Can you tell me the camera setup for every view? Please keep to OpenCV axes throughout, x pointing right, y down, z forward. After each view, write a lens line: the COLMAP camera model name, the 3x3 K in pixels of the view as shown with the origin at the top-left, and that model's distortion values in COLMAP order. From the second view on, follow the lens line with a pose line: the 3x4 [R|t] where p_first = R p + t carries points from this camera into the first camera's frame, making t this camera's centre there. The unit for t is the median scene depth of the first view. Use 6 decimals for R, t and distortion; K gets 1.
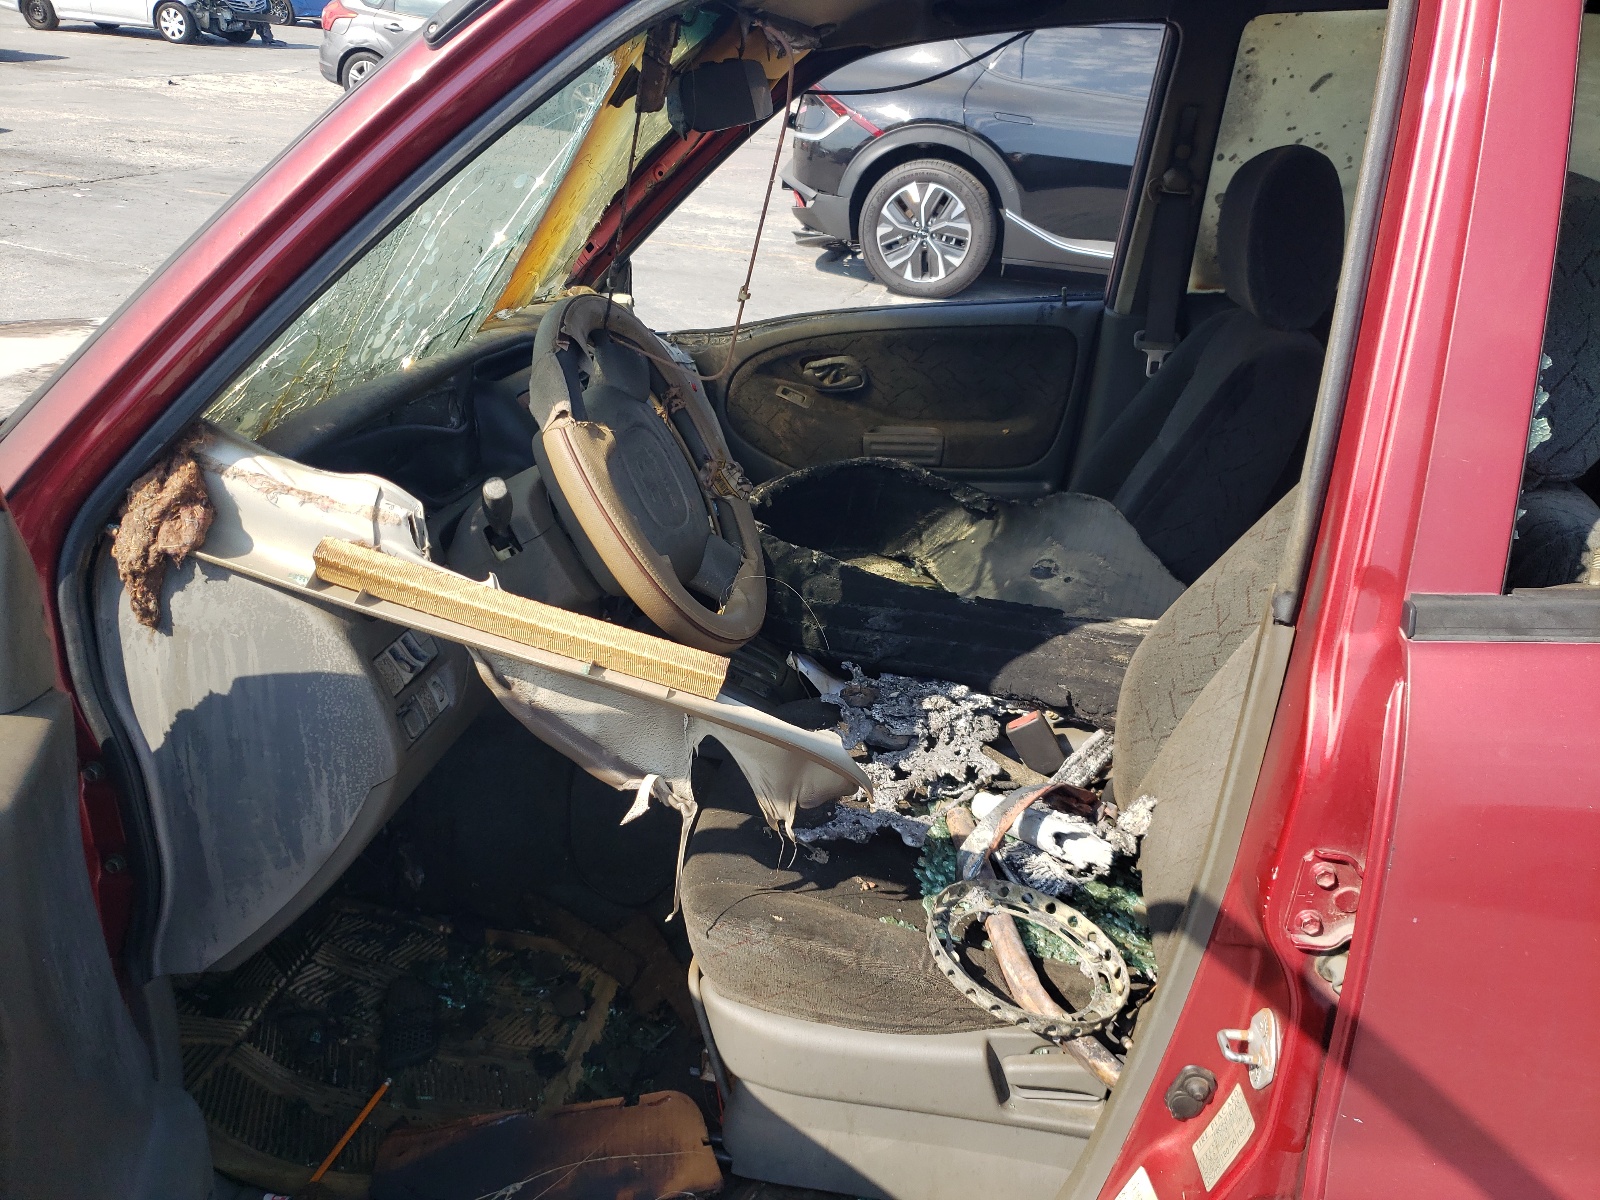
lens RADIAL K [[1256.5, 0, 799.7], [0, 1256.5, 645.3], [0, 0, 1]] dist [0.001142, 0.003325]
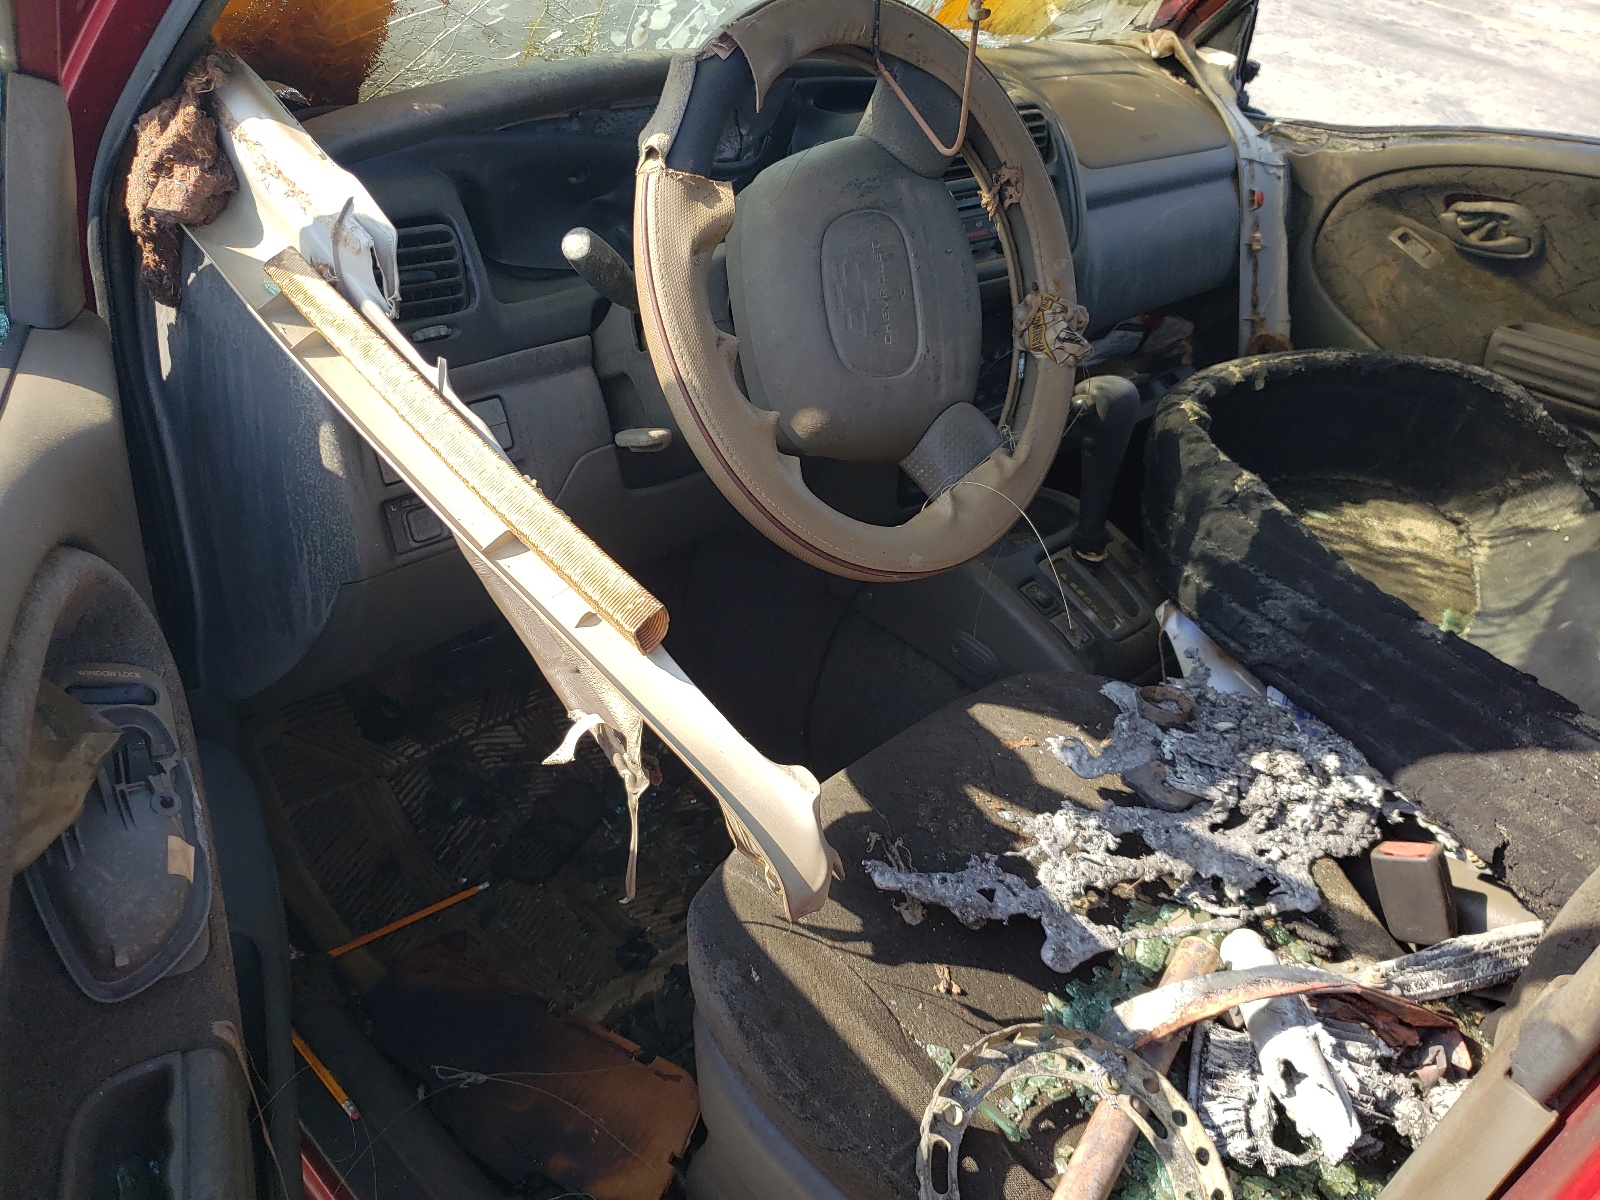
lens RADIAL K [[1256.5, 0, 799.7], [0, 1256.5, 645.3], [0, 0, 1]] dist [0.001142, 0.003325]
pose [[0.796805, 0.386202, -0.464704, 0.191568], [-0.304719, 0.920951, 0.242889, -0.092497], [0.521774, -0.051932, 0.851502, 0.339958]]
